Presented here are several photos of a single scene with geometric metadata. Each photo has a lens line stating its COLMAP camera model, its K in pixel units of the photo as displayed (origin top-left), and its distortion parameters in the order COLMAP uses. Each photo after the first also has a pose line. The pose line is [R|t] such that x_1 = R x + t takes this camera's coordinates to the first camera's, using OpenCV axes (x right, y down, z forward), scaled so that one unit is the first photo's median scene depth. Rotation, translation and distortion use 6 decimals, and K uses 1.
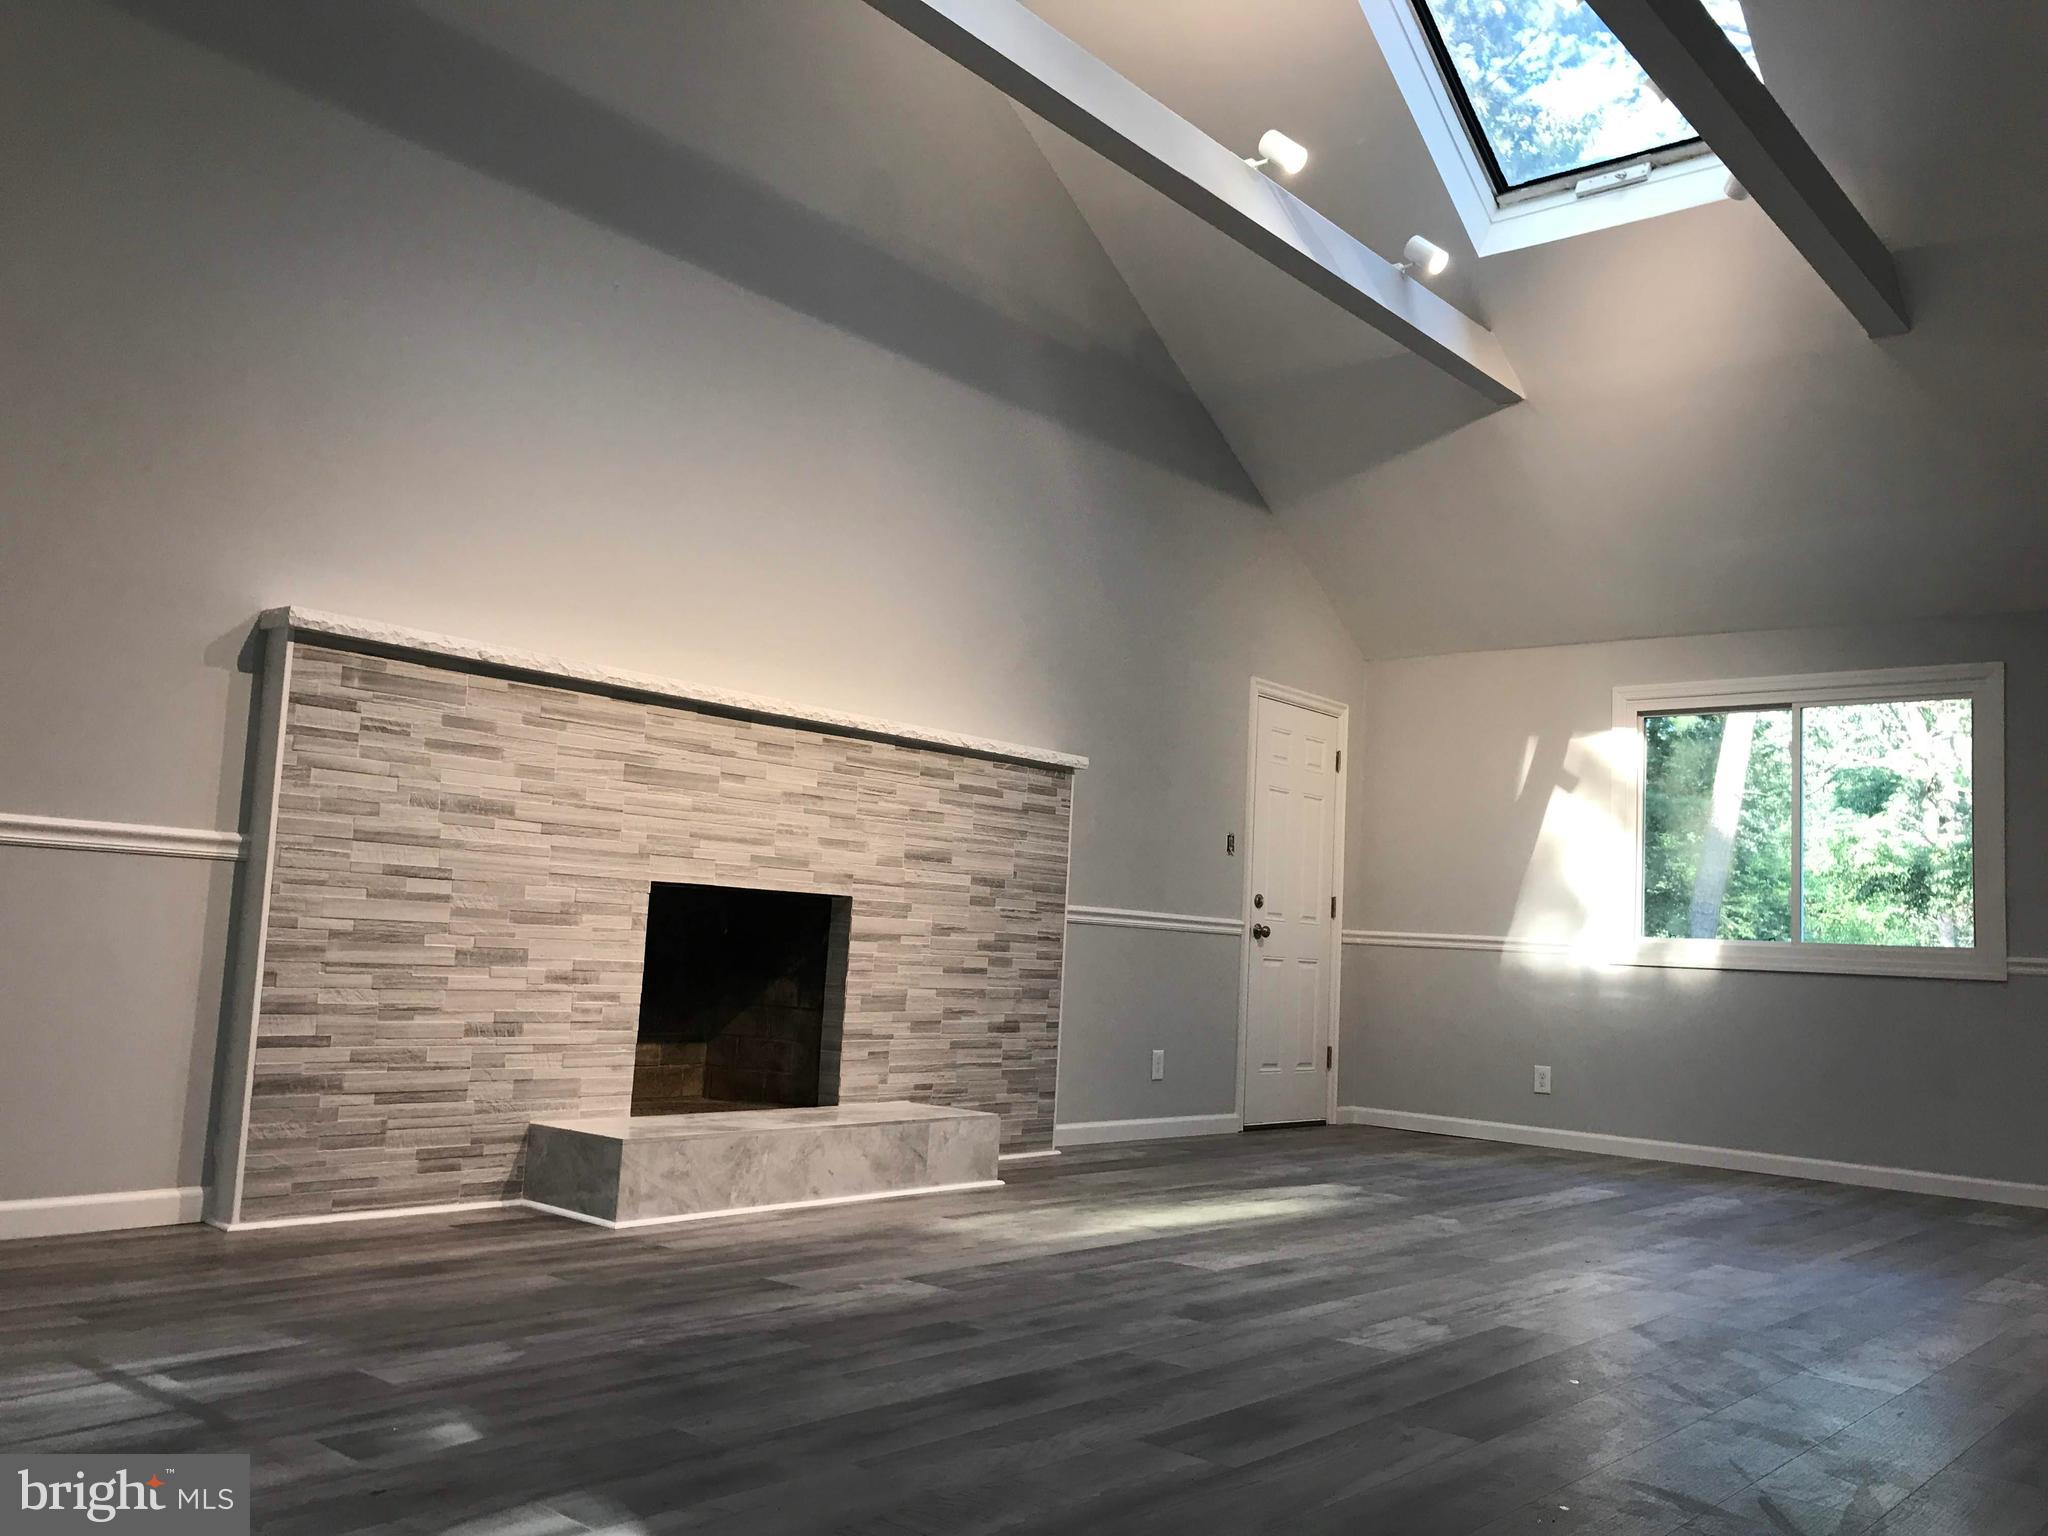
lens RADIAL K [[1697.0, 0, 1023.8], [0, 1697.0, 769.4], [0, 0, 1]] dist [0.038631, -0.045956]
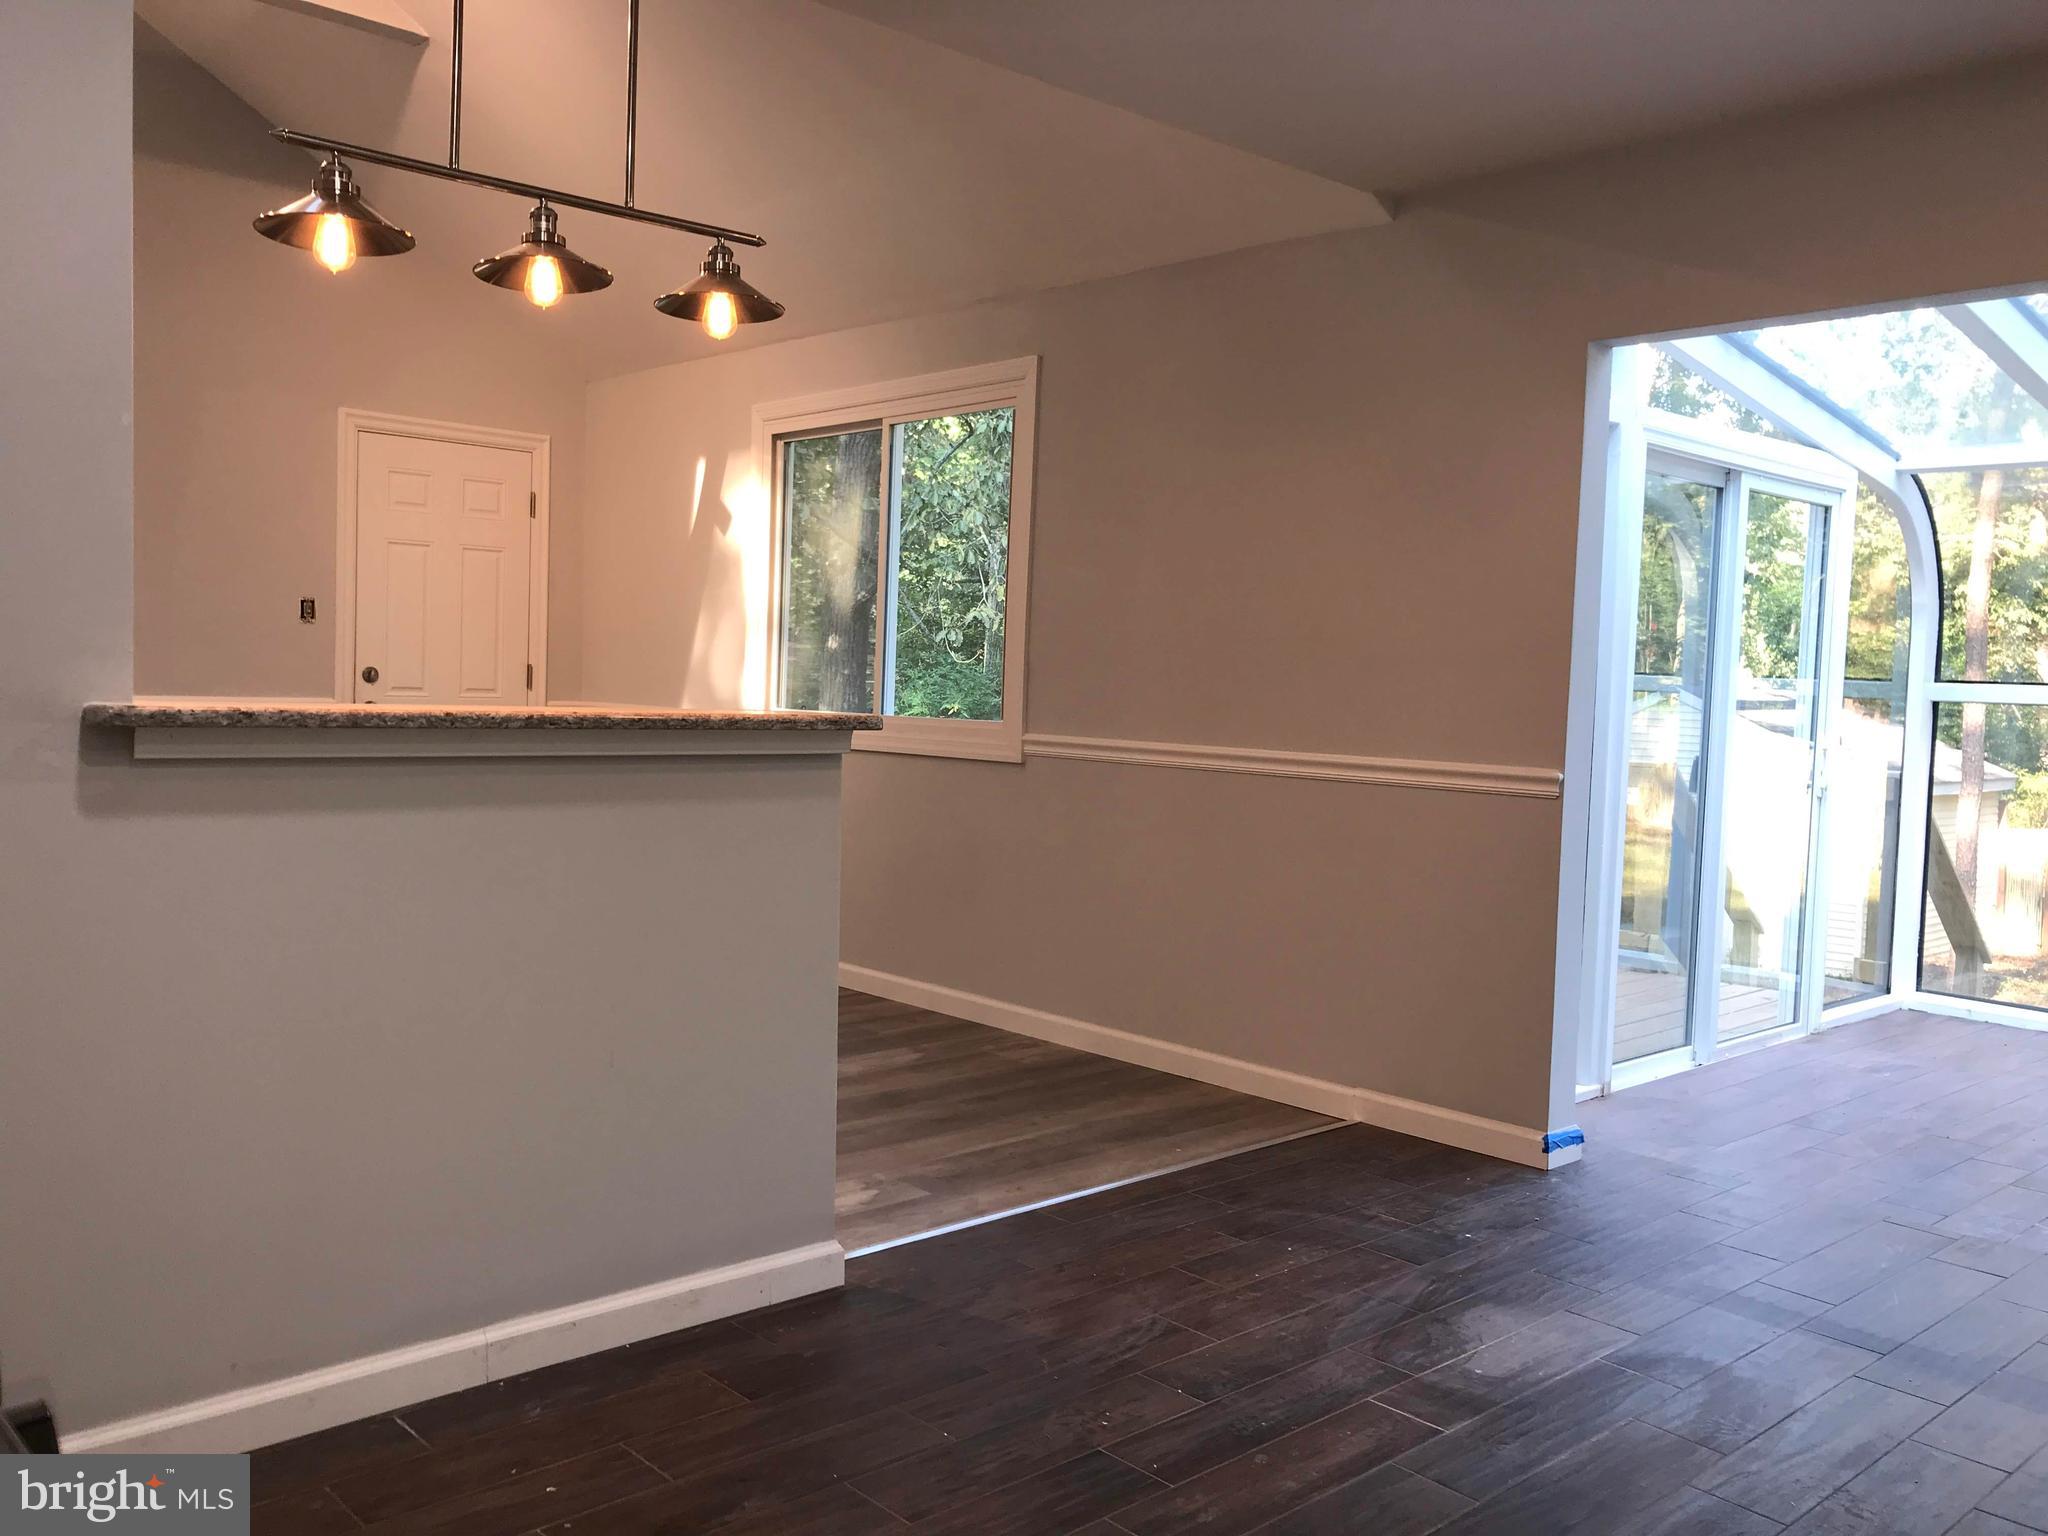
lens RADIAL K [[1697.0, 0, 1024.4], [0, 1697.0, 767.1], [0, 0, 1]] dist [0.038631, -0.045956]
pose [[0.992829, -0.013196, -0.118809, 0.566960], [0.030765, 0.988615, 0.147286, 0.007130], [0.115513, -0.149885, 0.981932, 0.187703]]
